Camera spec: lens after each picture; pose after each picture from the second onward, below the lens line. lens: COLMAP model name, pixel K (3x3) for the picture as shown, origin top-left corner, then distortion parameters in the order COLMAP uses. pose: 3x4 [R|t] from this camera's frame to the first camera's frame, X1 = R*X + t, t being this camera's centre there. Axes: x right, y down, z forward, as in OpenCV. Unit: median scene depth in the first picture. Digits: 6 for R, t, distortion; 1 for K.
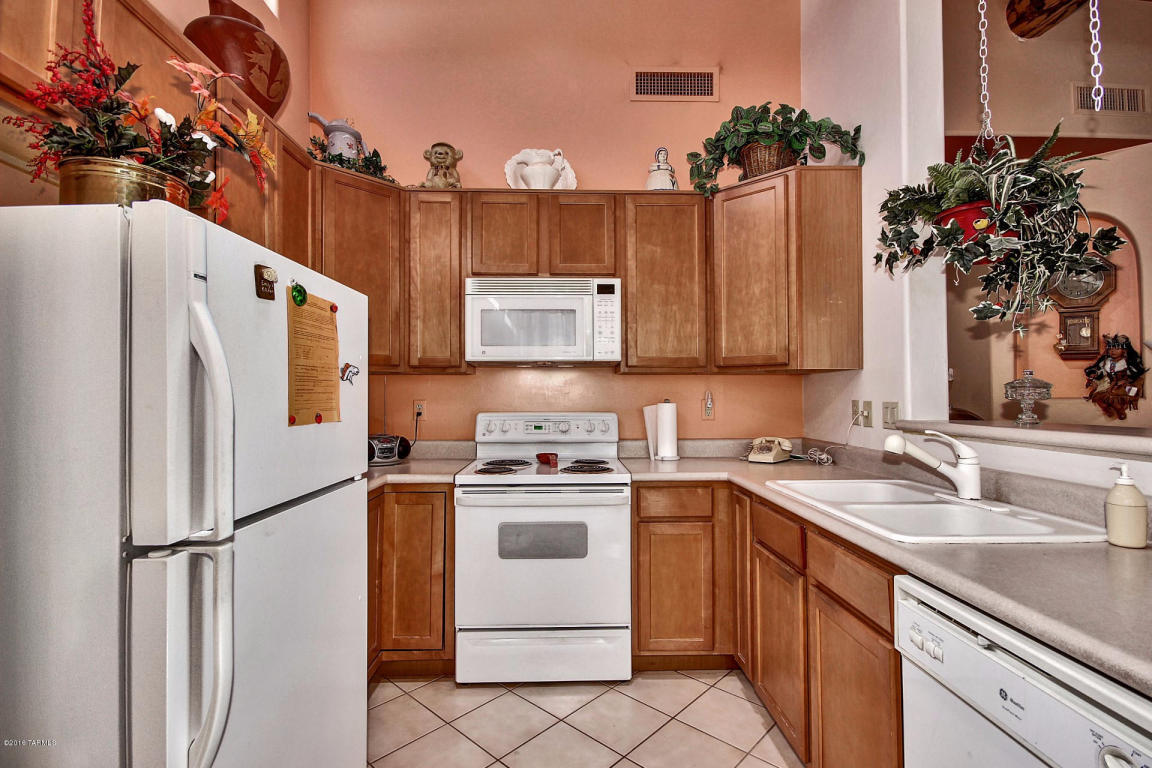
lens RADIAL K [[527.4, 0, 575.3], [0, 527.4, 386.1], [0, 0, 1]] dist [0.006048, -0.008232]
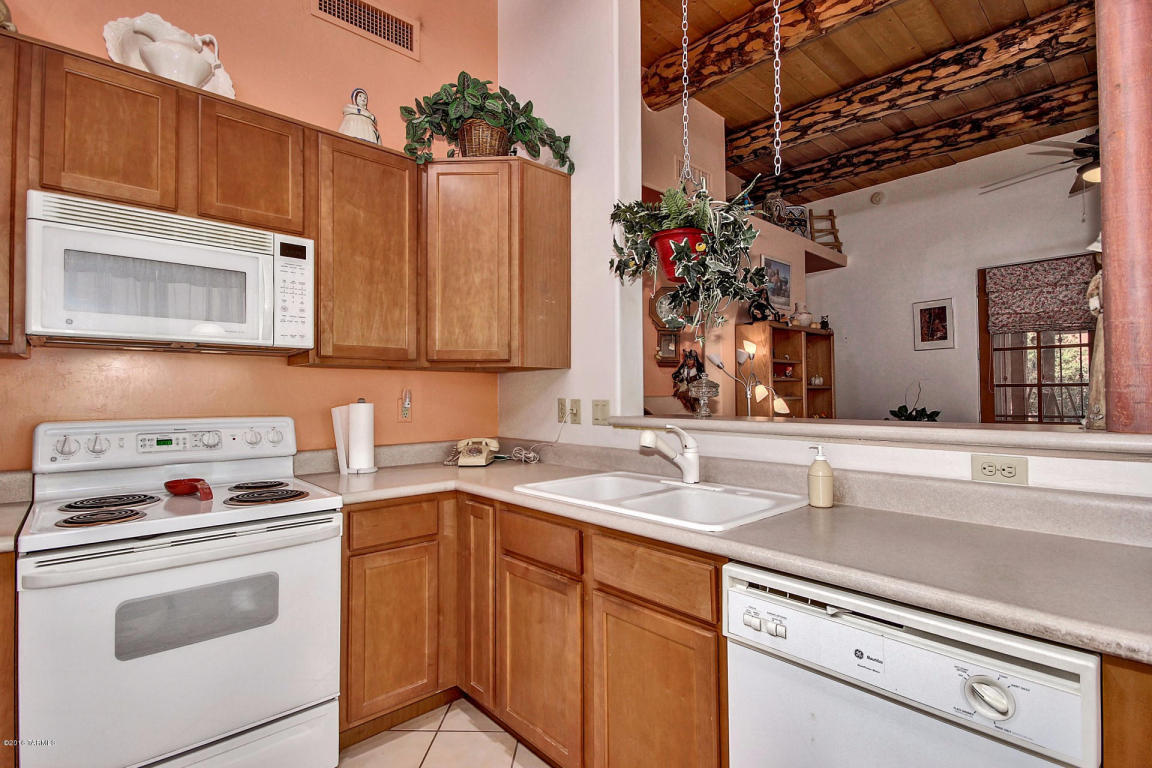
lens RADIAL K [[539.8, 0, 574.6], [0, 539.8, 385.9], [0, 0, 1]] dist [0.002214, -0.003337]
pose [[0.758124, 0.009958, 0.652034, -0.142481], [-0.010578, 0.999940, -0.002972, 0.004871], [-0.652024, -0.004644, 0.758184, 0.174630]]
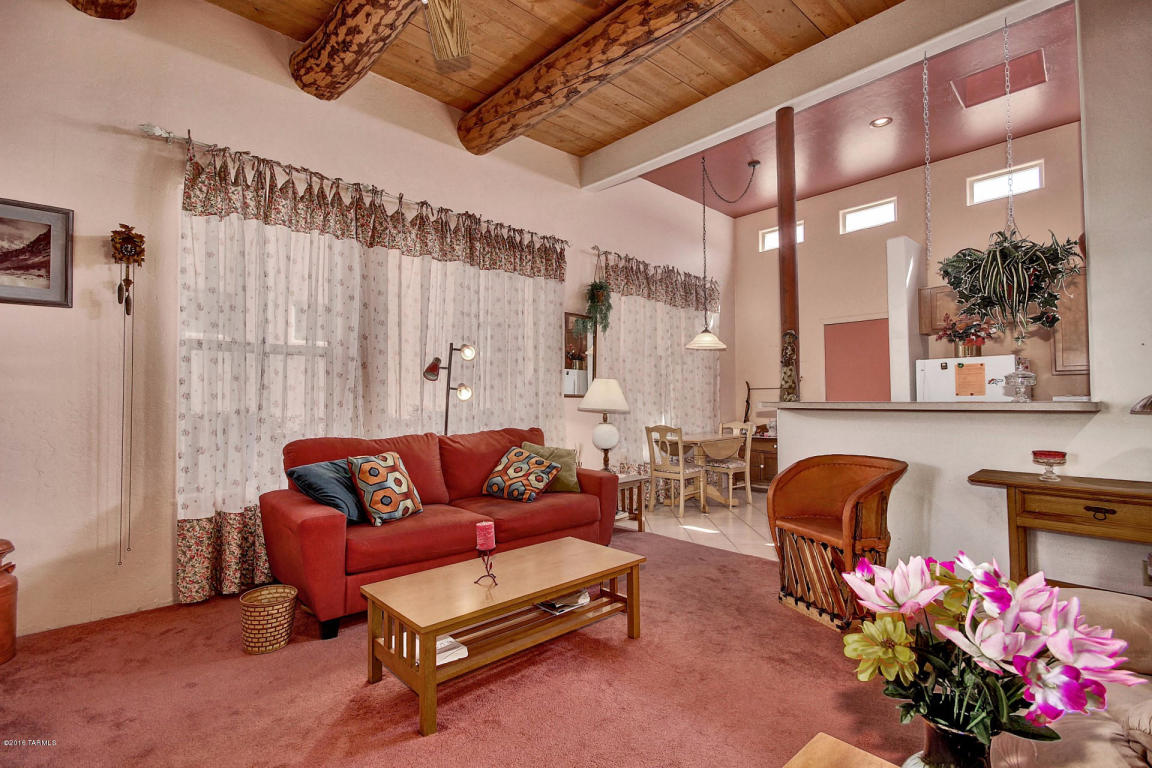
lens RADIAL K [[527.4, 0, 581.0], [0, 527.4, 389.0], [0, 0, 1]] dist [0.006048, -0.008232]
pose [[-0.745269, -0.006367, -0.666734, 2.059900], [0.021859, 0.999184, -0.033975, 0.043926], [0.666406, -0.039894, -0.744521, 0.946043]]
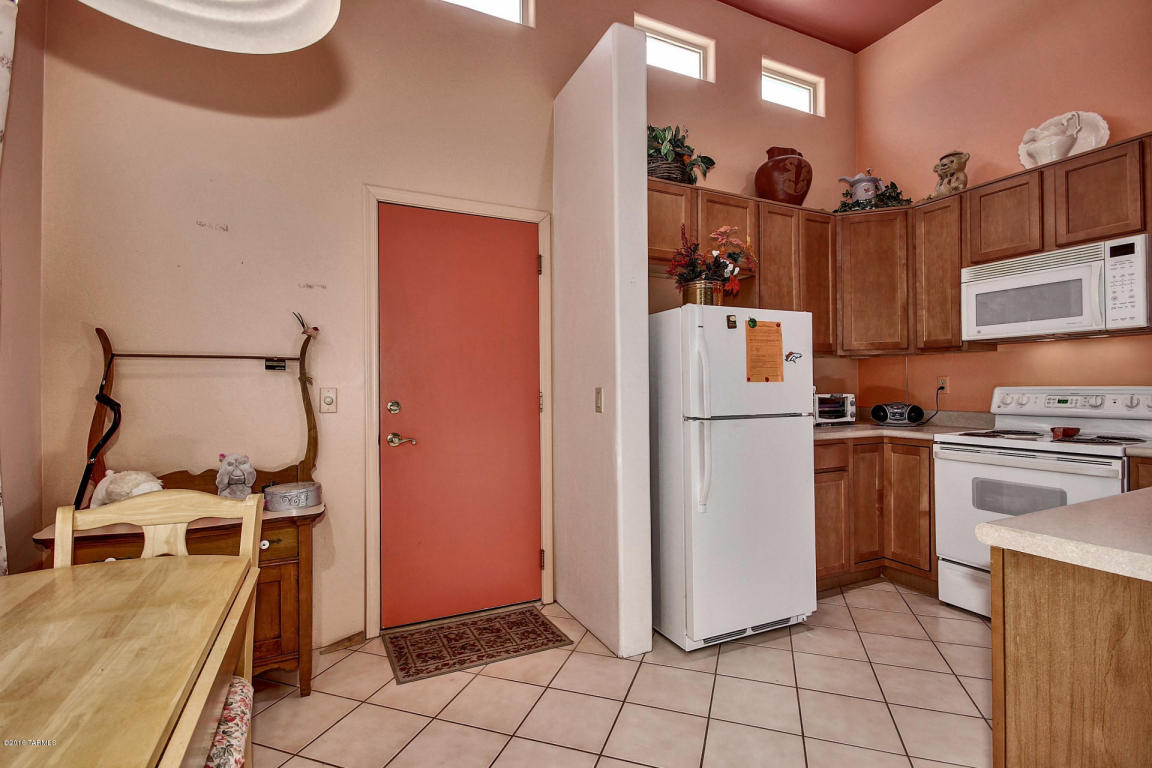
lens RADIAL K [[527.4, 0, 584.4], [0, 527.4, 387.1], [0, 0, 1]] dist [0.006048, -0.008232]
pose [[0.412389, -0.002747, -0.911004, 0.531215], [0.023168, 0.999704, 0.007473, 0.027806], [0.910713, -0.024188, 0.412331, -0.247786]]
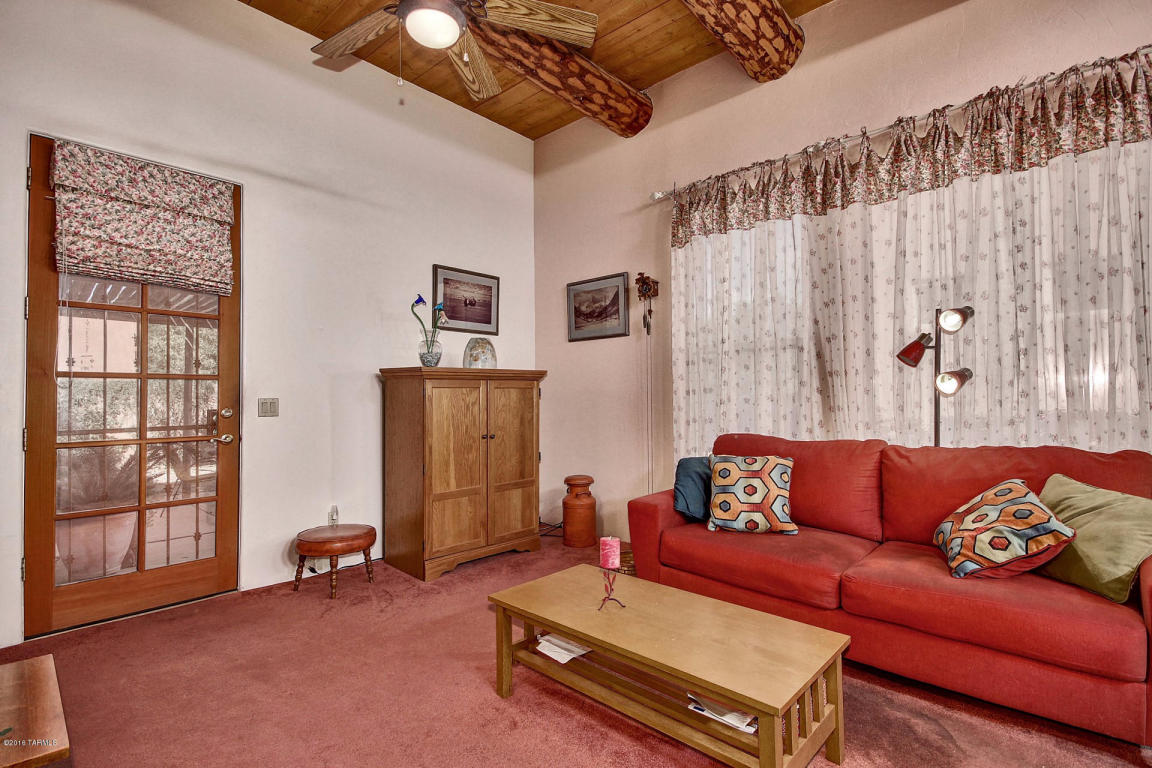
lens RADIAL K [[539.8, 0, 579.0], [0, 539.8, 387.9], [0, 0, 1]] dist [0.002214, -0.003337]
pose [[-0.723117, 0.021636, 0.690386, 1.029676], [-0.003111, 0.999397, -0.034579, 0.040732], [-0.690718, -0.027153, -0.722614, 0.775450]]
